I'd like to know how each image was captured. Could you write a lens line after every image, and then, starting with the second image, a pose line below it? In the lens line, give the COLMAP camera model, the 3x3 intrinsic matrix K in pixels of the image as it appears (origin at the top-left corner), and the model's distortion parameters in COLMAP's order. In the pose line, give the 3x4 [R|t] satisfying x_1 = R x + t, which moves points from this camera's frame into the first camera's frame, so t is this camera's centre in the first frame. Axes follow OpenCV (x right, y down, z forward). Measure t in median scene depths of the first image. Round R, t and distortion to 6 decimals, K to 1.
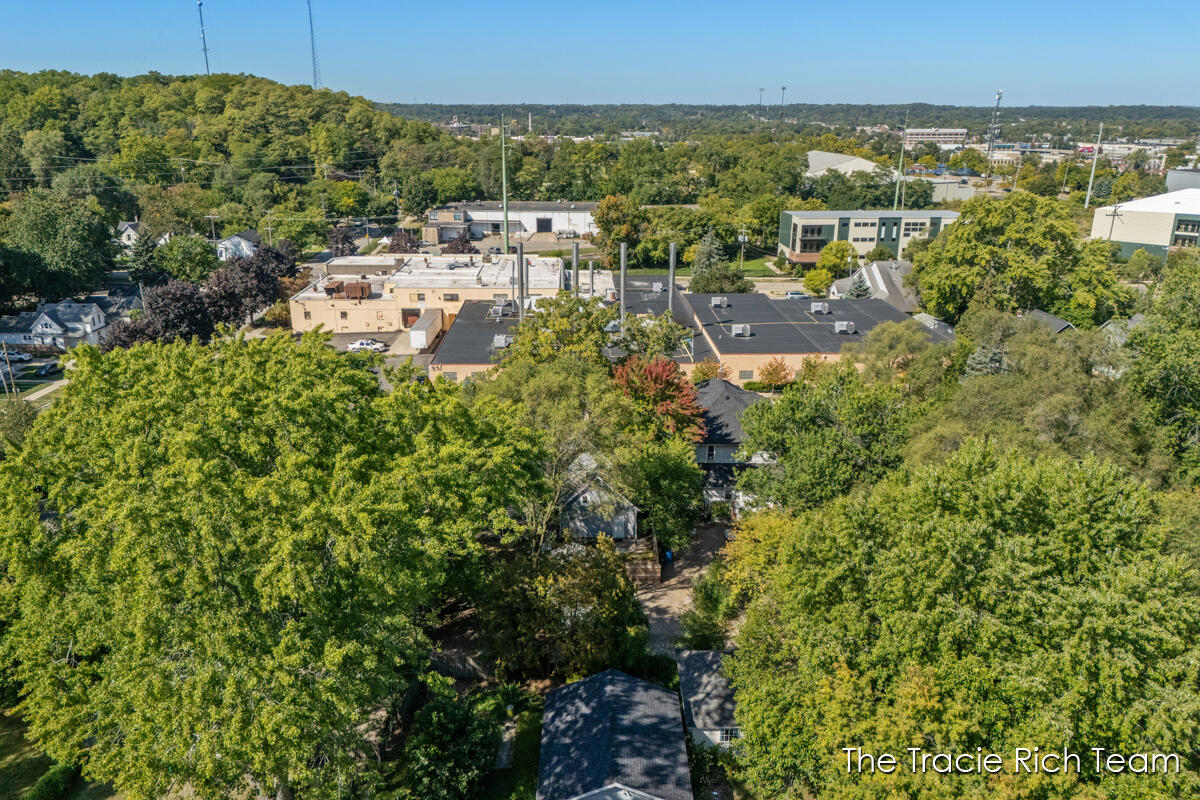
lens RADIAL K [[854.2, 0, 595.7], [0, 854.2, 401.0], [0, 0, 1]] dist [0.075213, -0.071051]
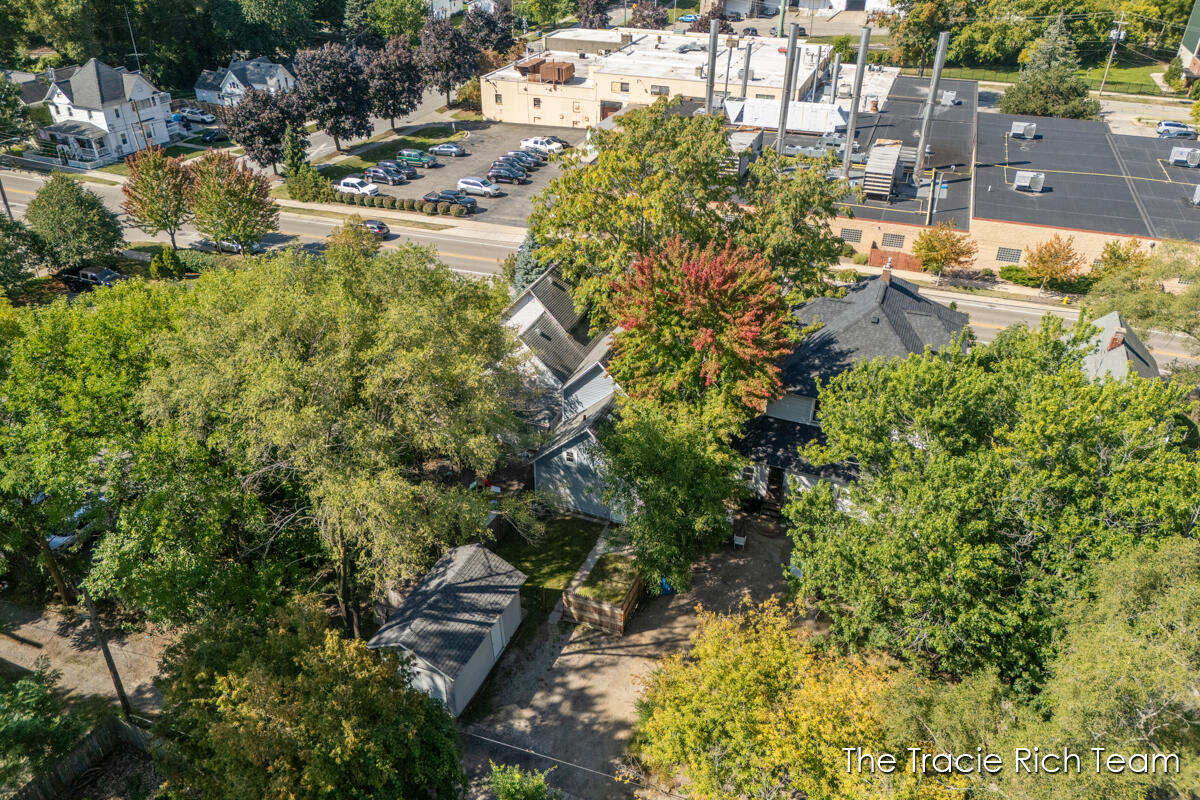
lens RADIAL K [[854.2, 0, 595.7], [0, 854.2, 401.0], [0, 0, 1]] dist [0.075213, -0.071051]
pose [[0.925998, 0.201882, -0.319016, 0.087982], [-0.123284, 0.960389, 0.249909, -0.037368], [0.356832, -0.192086, 0.914207, 0.195548]]
